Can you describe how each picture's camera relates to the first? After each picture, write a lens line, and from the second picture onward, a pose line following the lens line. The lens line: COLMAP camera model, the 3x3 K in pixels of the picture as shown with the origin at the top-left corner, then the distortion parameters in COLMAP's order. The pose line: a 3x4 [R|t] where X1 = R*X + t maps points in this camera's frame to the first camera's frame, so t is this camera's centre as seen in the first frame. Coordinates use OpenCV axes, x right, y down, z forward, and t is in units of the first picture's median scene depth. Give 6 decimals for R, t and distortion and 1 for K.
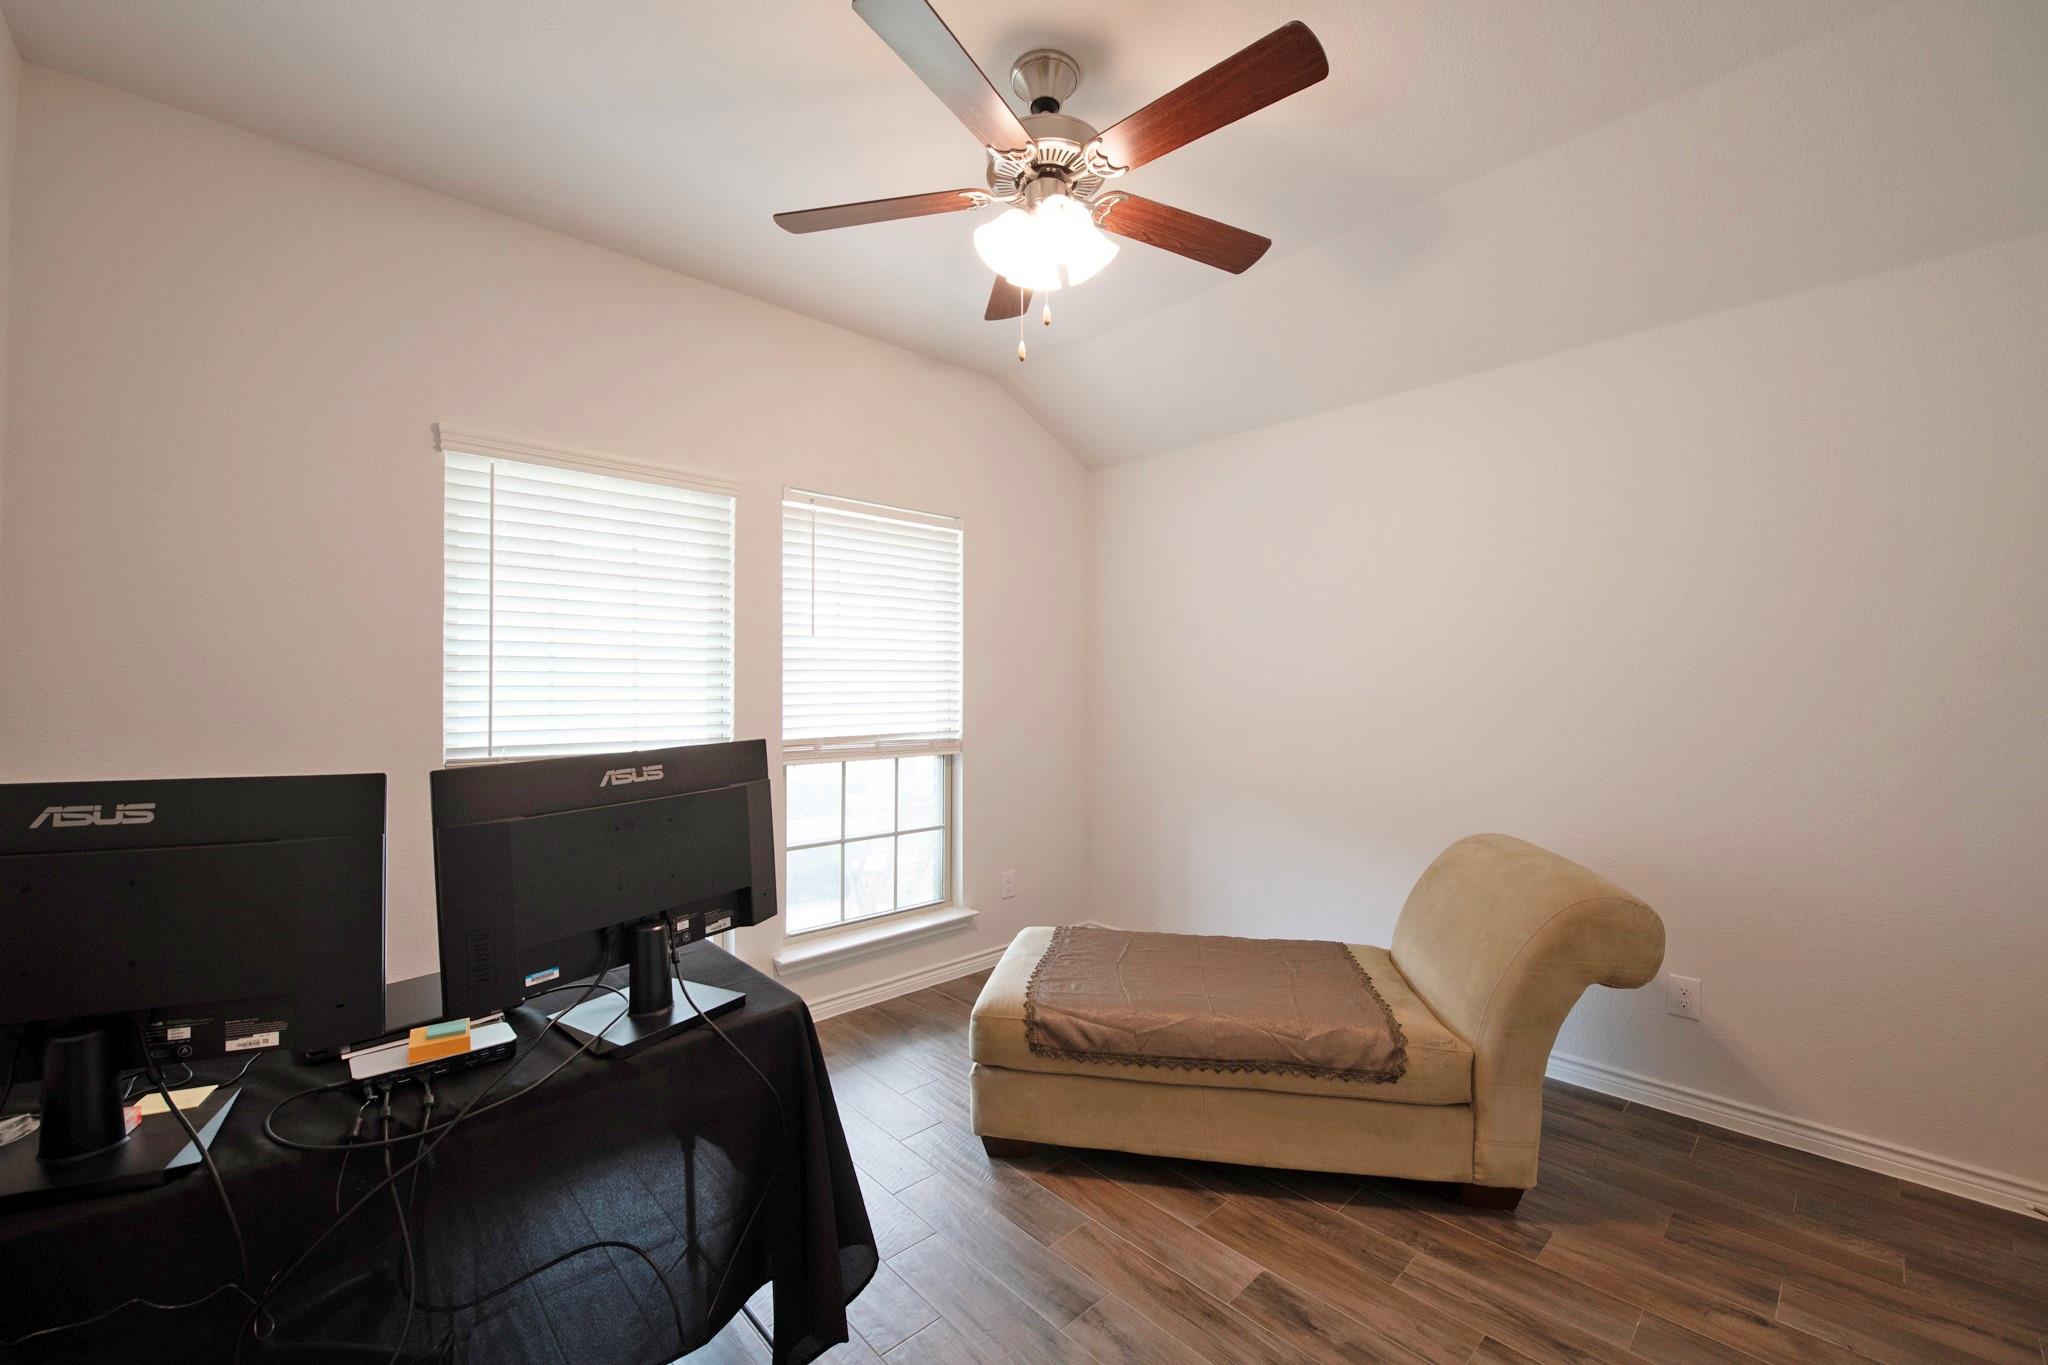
lens RADIAL K [[809.9, 0, 1021.6], [0, 809.9, 682.9], [0, 0, 1]] dist [-0.019933, -0.000487]
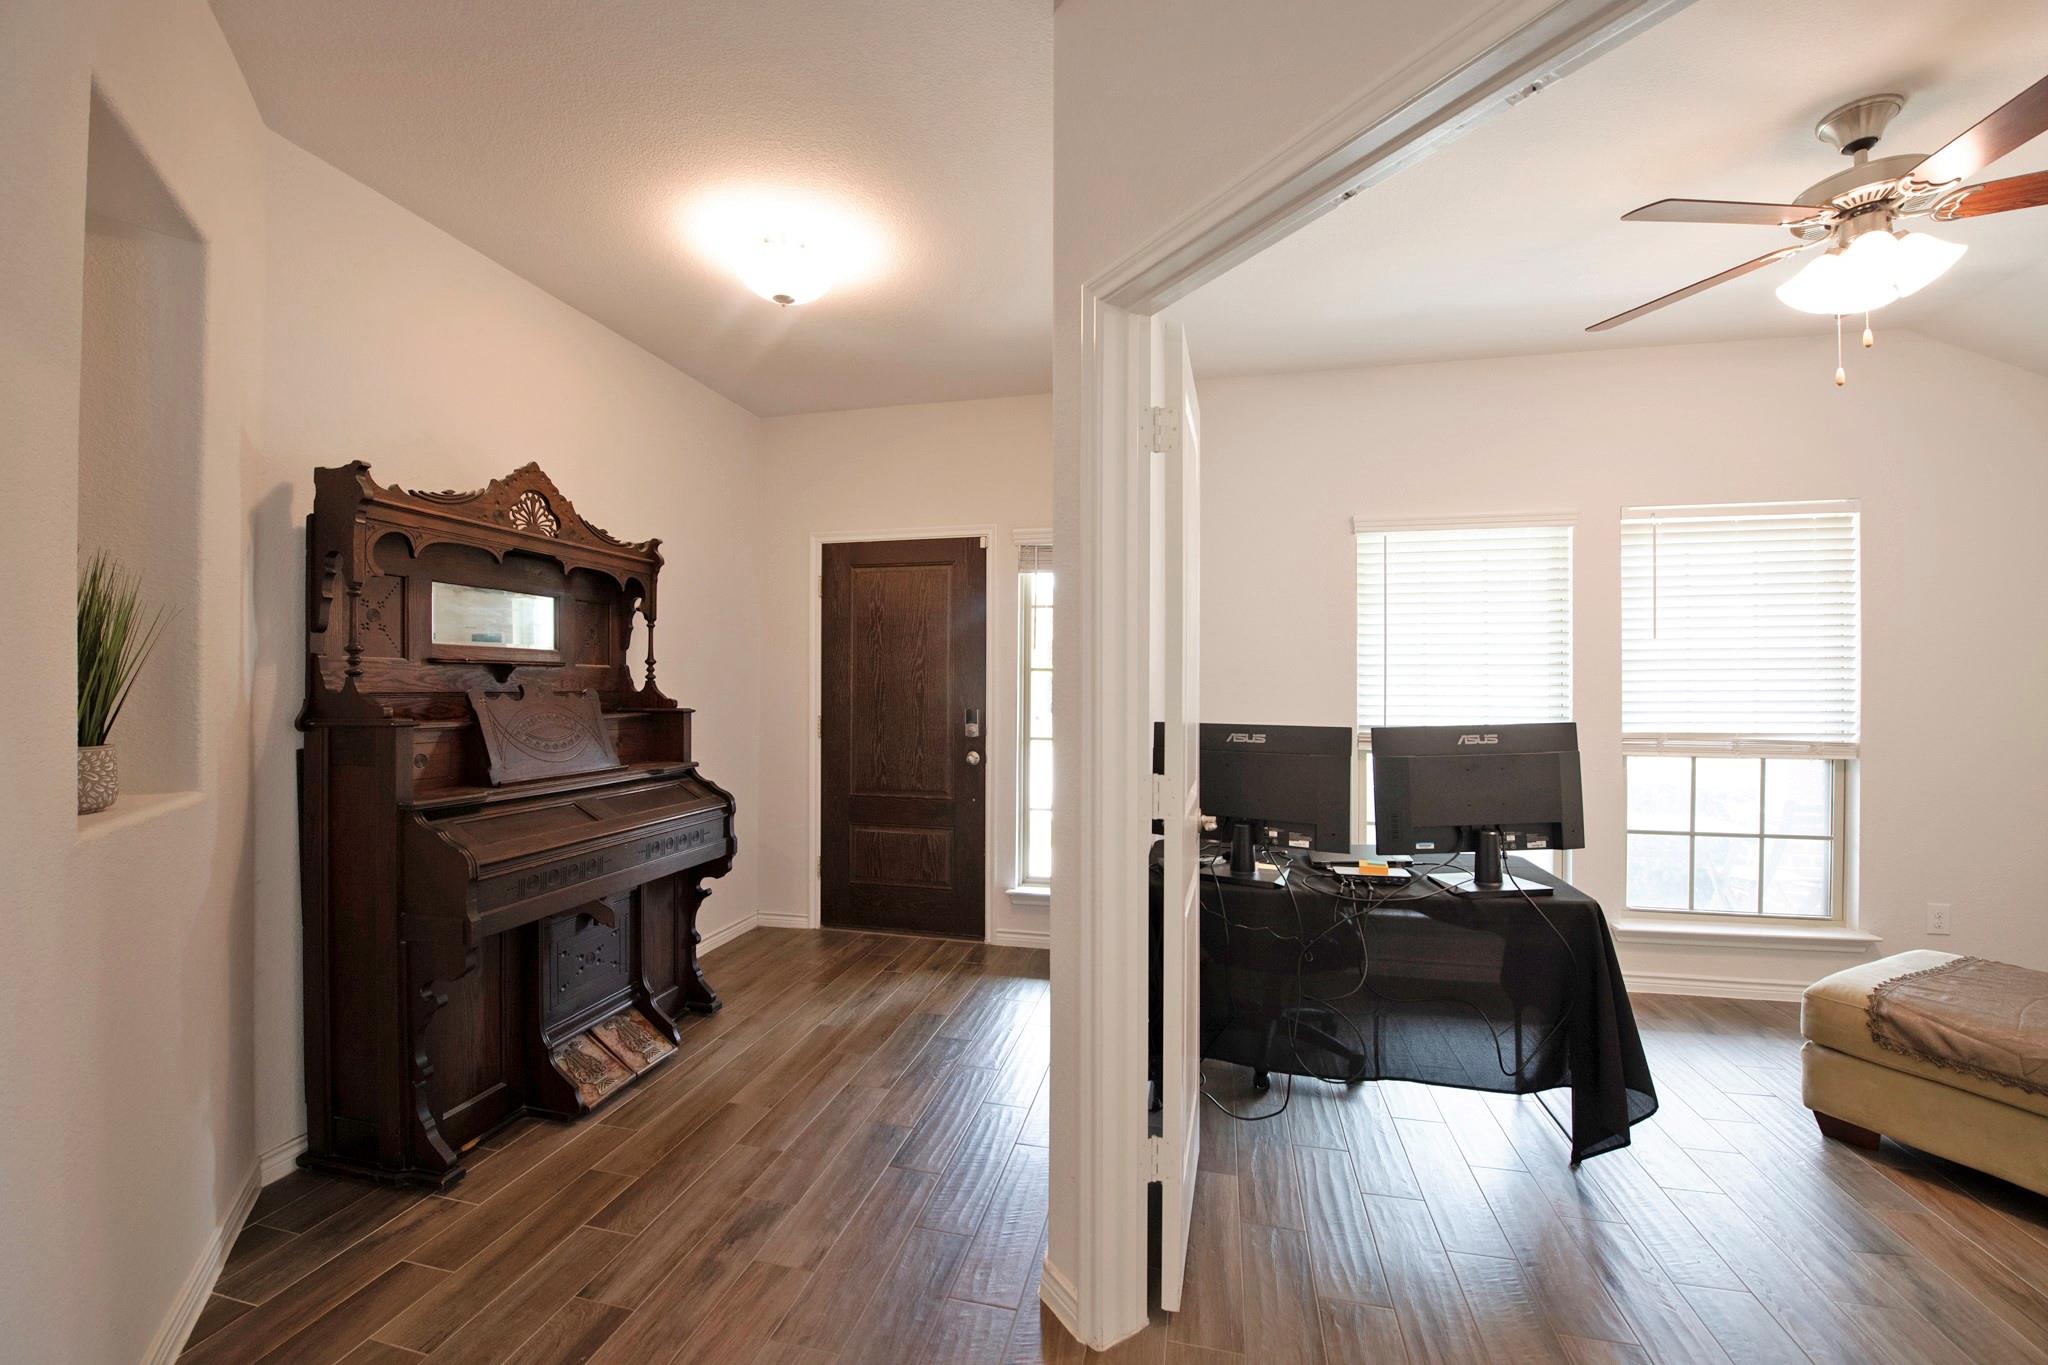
lens RADIAL K [[809.9, 0, 1021.6], [0, 809.9, 682.9], [0, 0, 1]] dist [-0.019933, -0.000487]
pose [[0.554964, -0.000354, -0.831874, 0.243688], [0.002715, 0.999995, 0.001386, -0.003028], [0.831870, -0.003028, 0.554963, -0.455374]]
